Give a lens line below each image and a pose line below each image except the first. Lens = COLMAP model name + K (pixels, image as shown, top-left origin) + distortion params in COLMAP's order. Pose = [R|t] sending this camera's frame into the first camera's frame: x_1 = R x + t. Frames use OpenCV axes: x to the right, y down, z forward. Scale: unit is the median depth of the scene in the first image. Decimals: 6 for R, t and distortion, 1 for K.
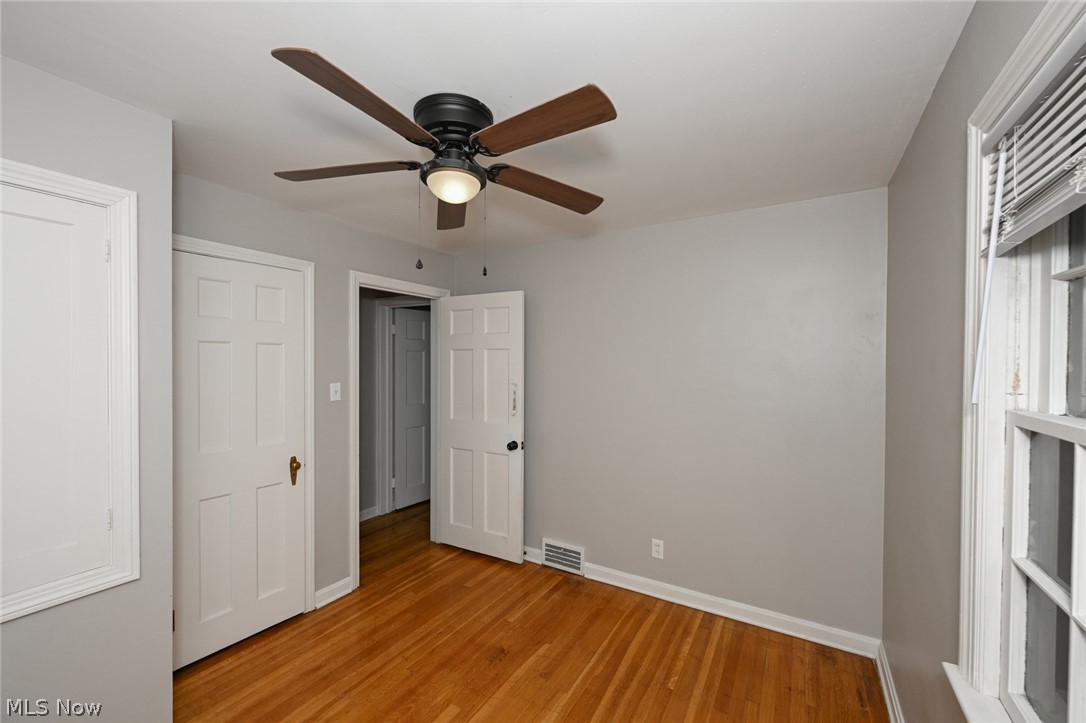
lens RADIAL K [[434.8, 0, 554.8], [0, 434.8, 364.3], [0, 0, 1]] dist [-0.002755, 0.000563]
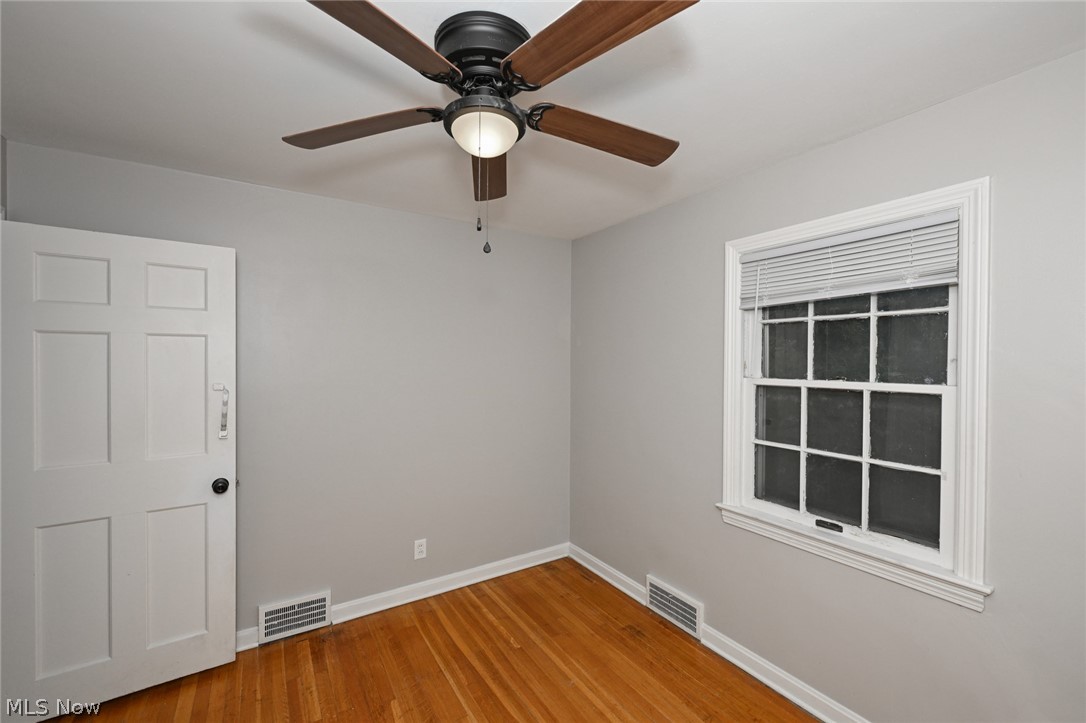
lens RADIAL K [[434.8, 0, 553.9], [0, 434.8, 361.9], [0, 0, 1]] dist [-0.002755, 0.000563]
pose [[0.450963, -0.005801, 0.892524, -0.521870], [0.004364, 0.999981, 0.004295, 0.002969], [-0.892532, 0.001959, 0.450980, 0.310478]]
